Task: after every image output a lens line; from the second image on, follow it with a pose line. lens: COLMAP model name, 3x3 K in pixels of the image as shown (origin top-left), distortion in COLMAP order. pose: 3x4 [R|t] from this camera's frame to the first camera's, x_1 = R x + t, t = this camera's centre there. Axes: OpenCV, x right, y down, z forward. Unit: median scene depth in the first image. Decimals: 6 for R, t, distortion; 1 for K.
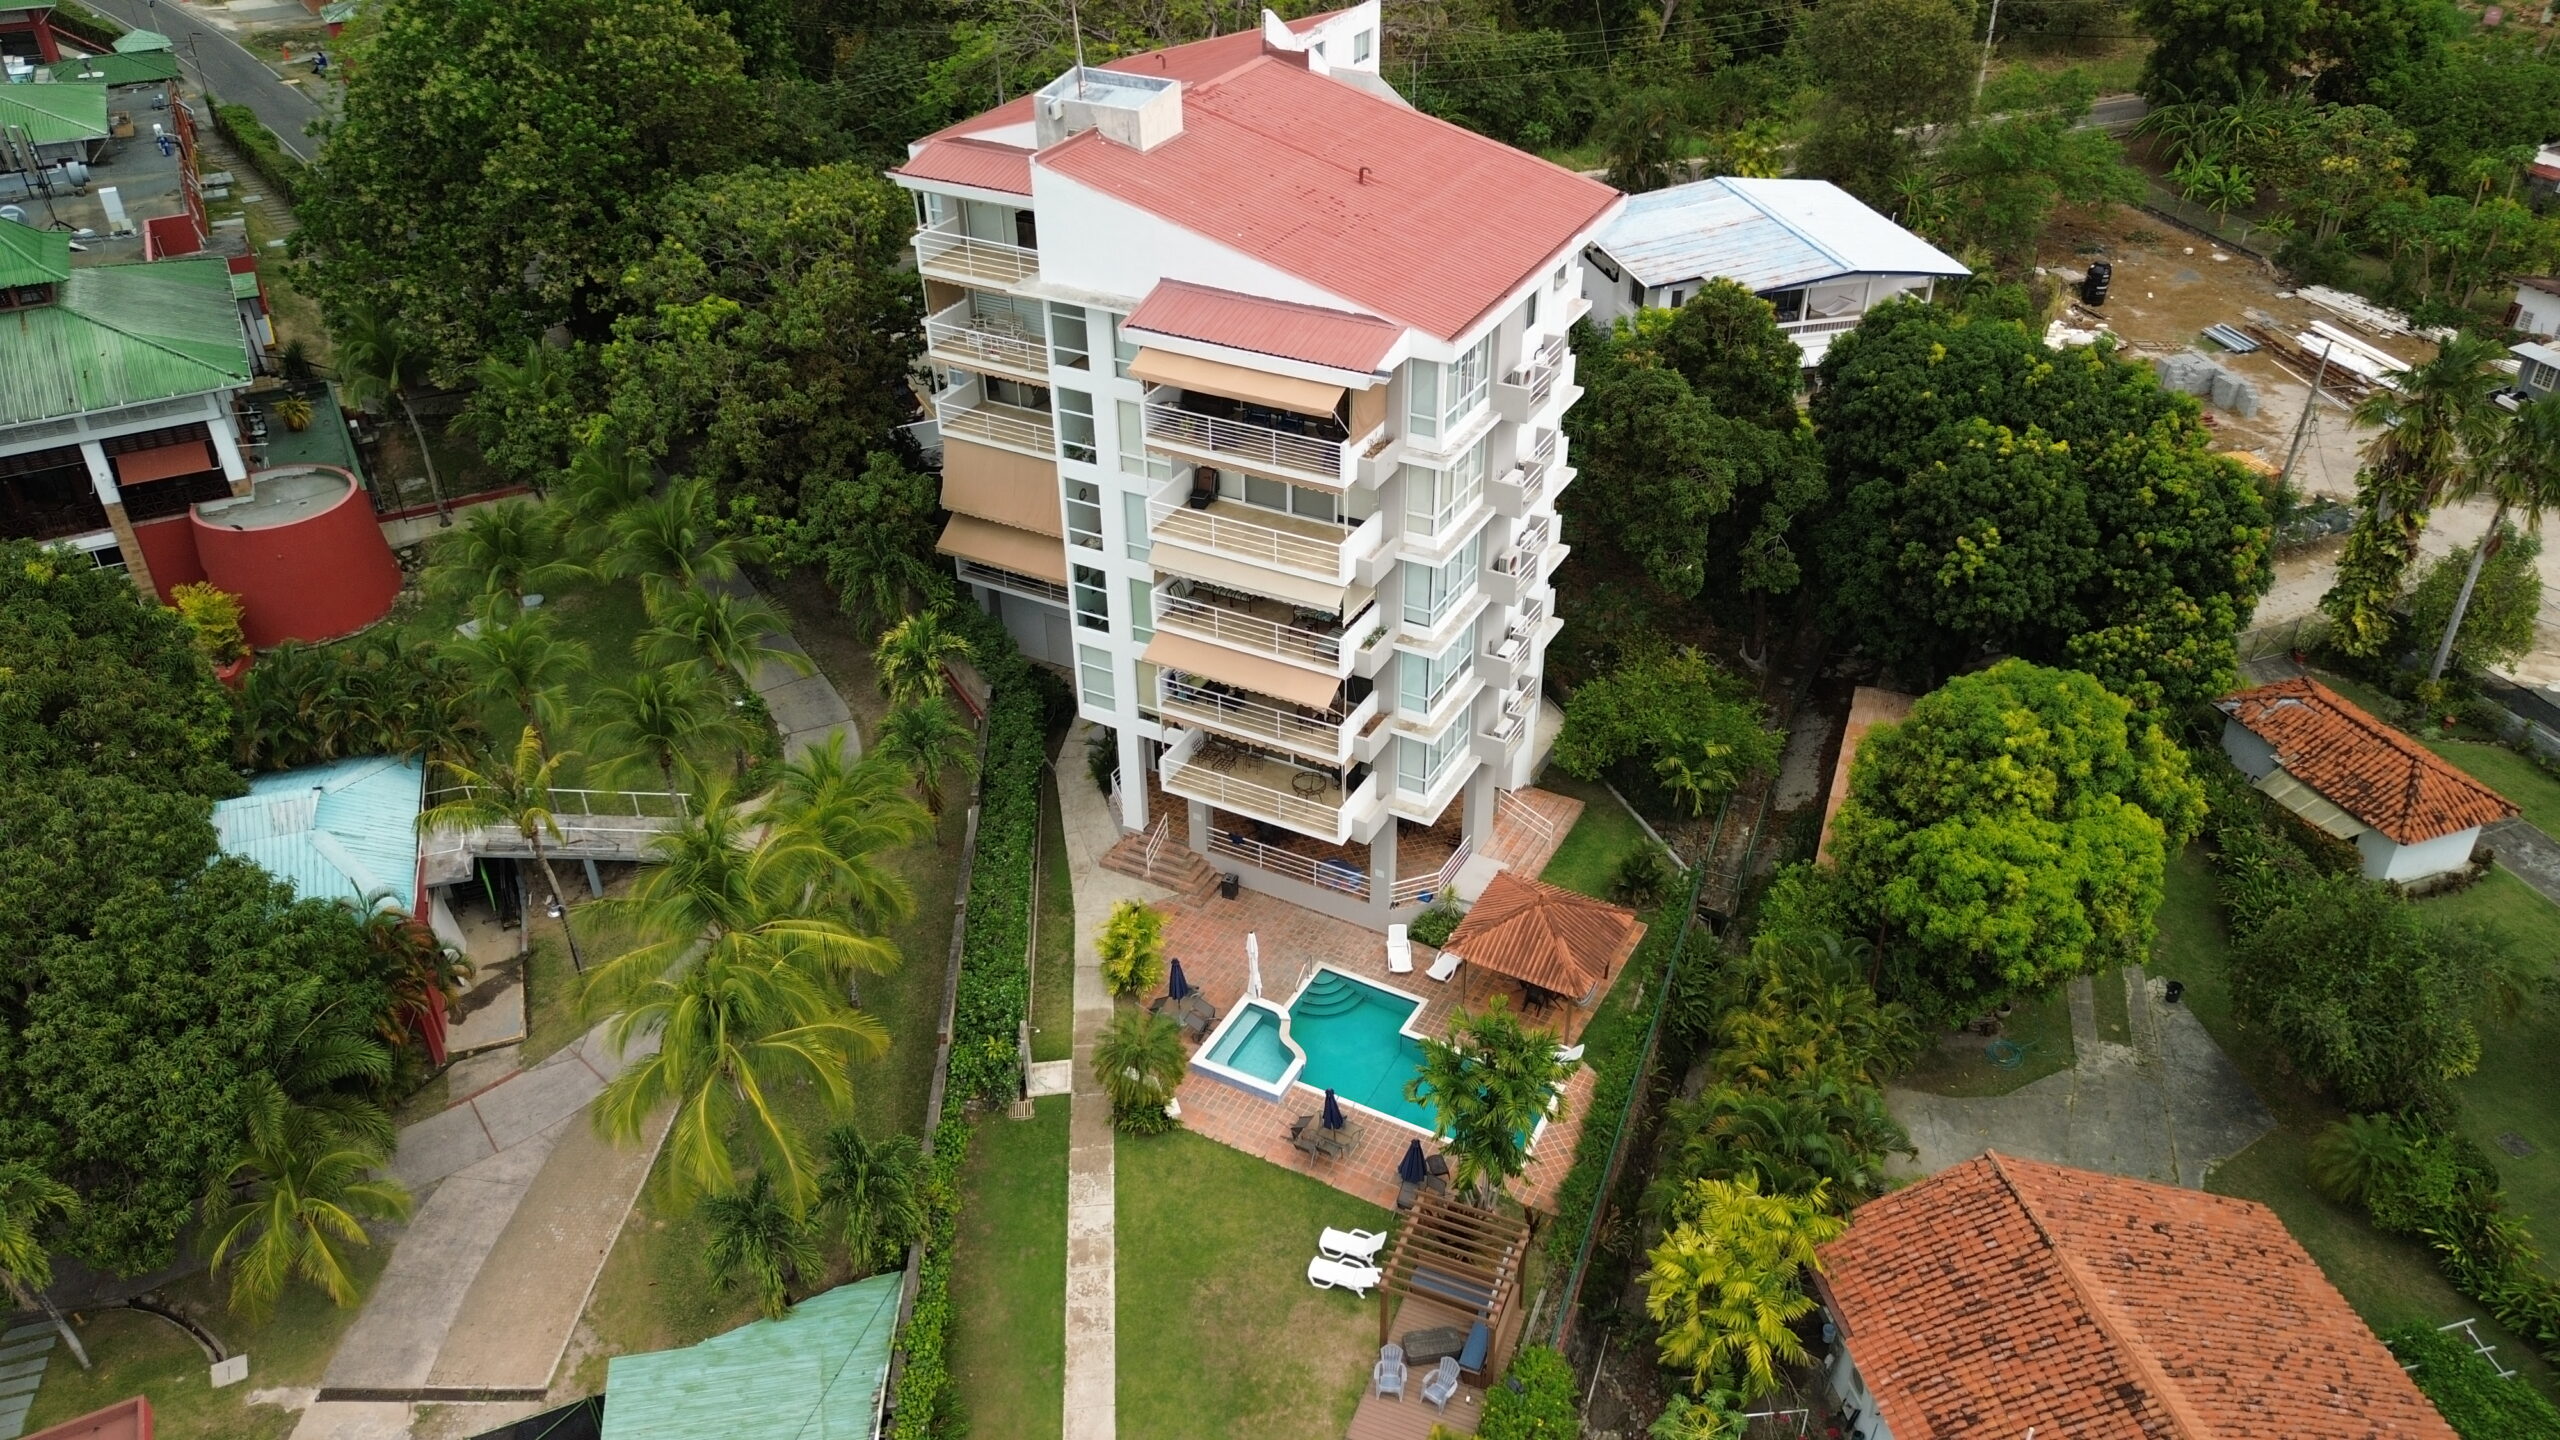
lens RADIAL K [[1885.9, 0, 1280.0], [0, 1885.9, 720.0], [0, 0, 1]] dist [0.033051, -0.034878]
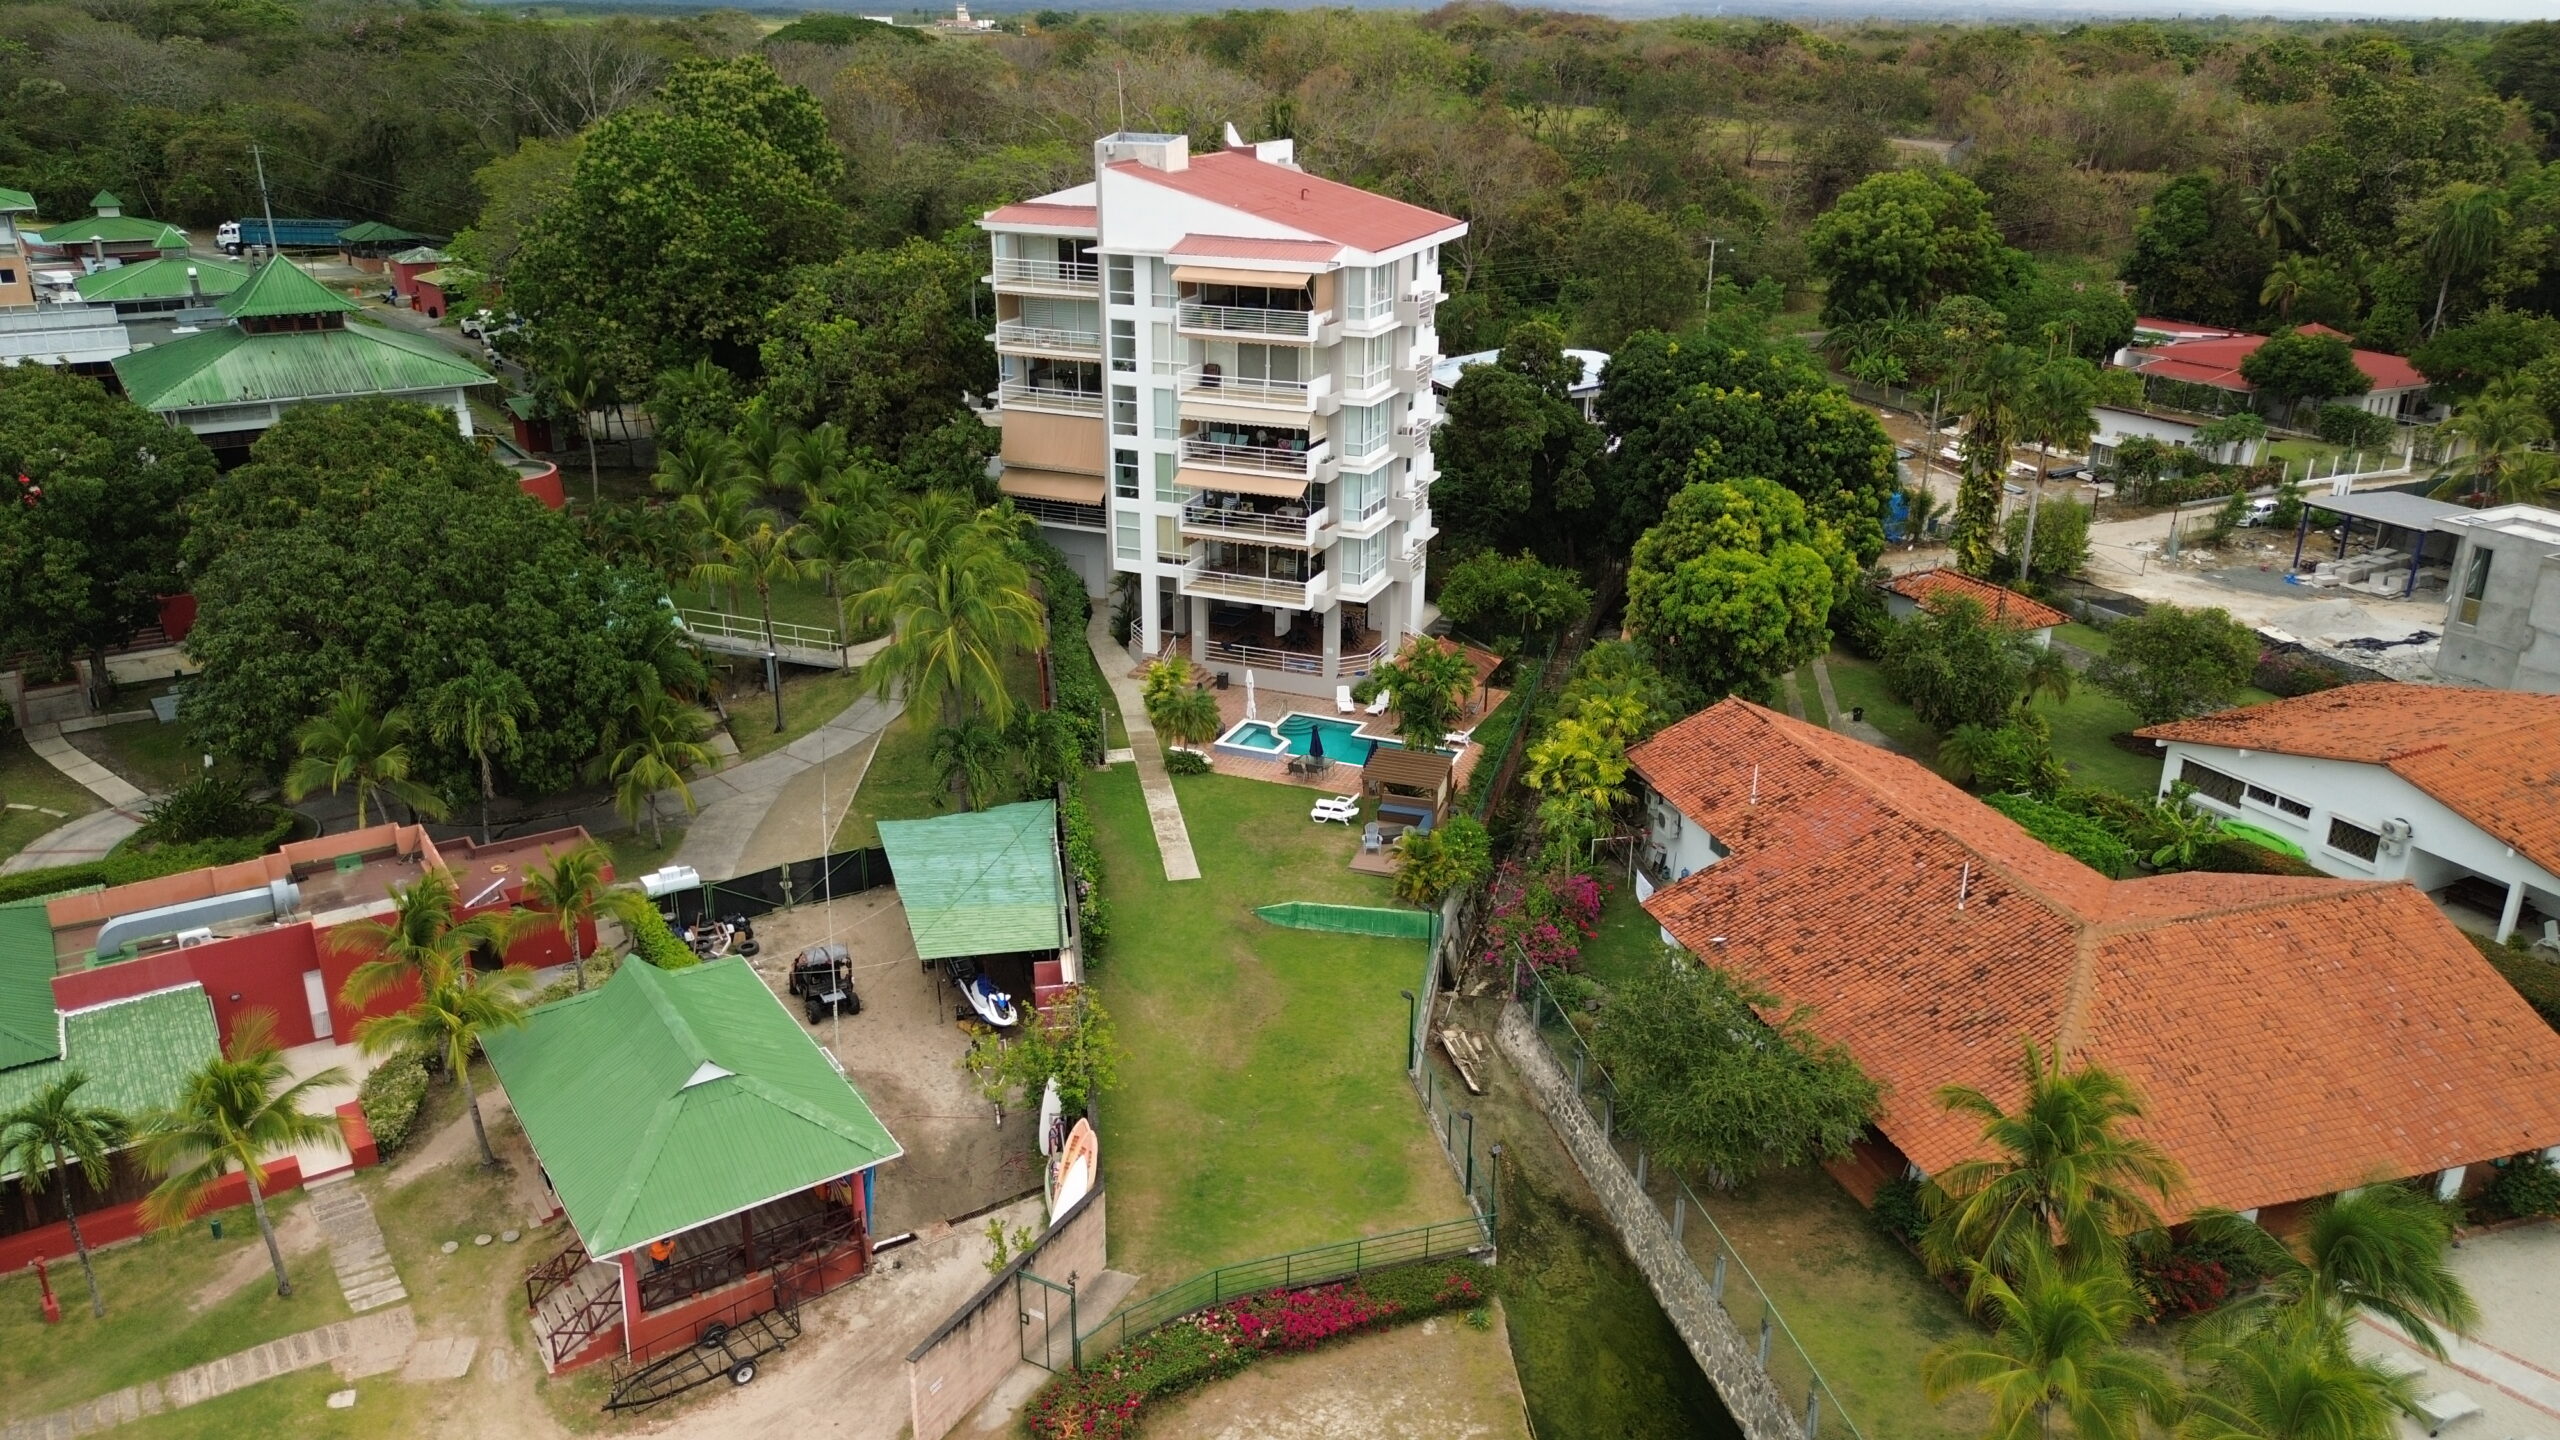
lens RADIAL K [[1885.9, 0, 1280.0], [0, 1885.9, 720.0], [0, 0, 1]] dist [0.033051, -0.034878]
pose [[0.994788, -0.017864, 0.100383, -0.130041], [0.039087, 0.976130, -0.213640, 0.436701], [-0.094170, 0.216450, 0.971741, -0.399102]]
